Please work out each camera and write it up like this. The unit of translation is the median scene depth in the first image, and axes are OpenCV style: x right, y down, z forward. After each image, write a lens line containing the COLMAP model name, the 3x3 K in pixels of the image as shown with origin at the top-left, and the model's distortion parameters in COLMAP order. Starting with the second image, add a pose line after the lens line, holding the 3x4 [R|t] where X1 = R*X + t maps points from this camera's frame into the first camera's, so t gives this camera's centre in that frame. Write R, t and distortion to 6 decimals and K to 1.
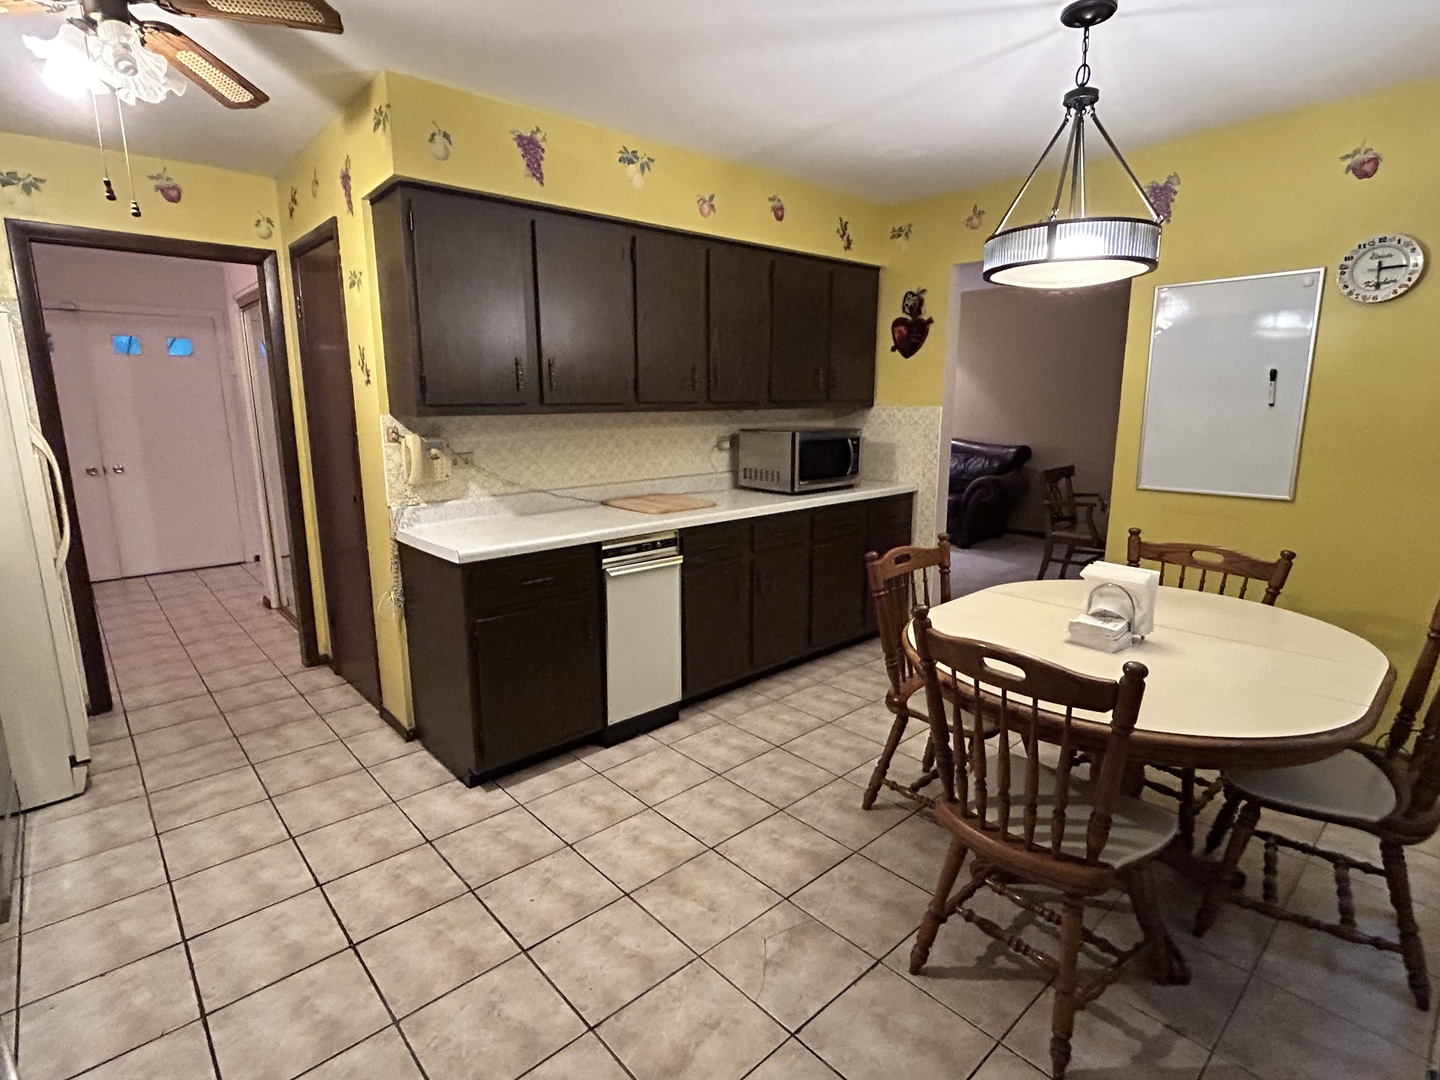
lens RADIAL K [[732.2, 0, 722.7], [0, 732.2, 537.0], [0, 0, 1]] dist [-0.000040, -0.000074]
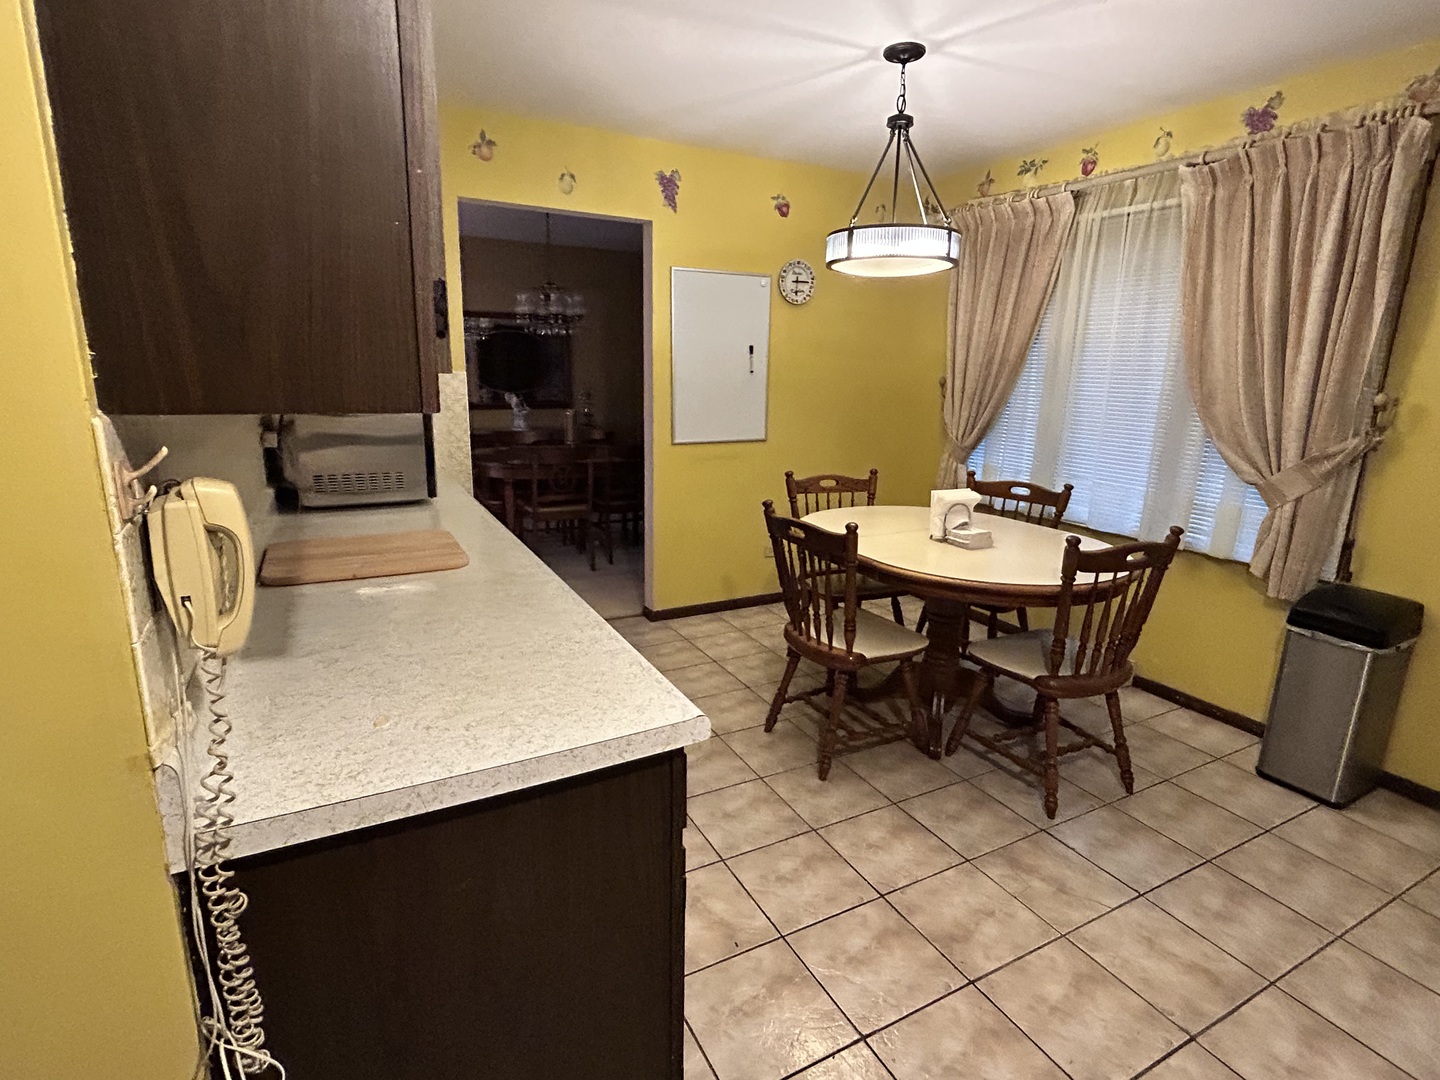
lens RADIAL K [[732.2, 0, 722.7], [0, 732.2, 537.0], [0, 0, 1]] dist [-0.000040, -0.000074]
pose [[0.244965, -0.213972, 0.945626, -0.716509], [0.163089, 0.970538, 0.177361, -0.151774], [-0.955717, 0.110774, 0.272644, 0.821407]]
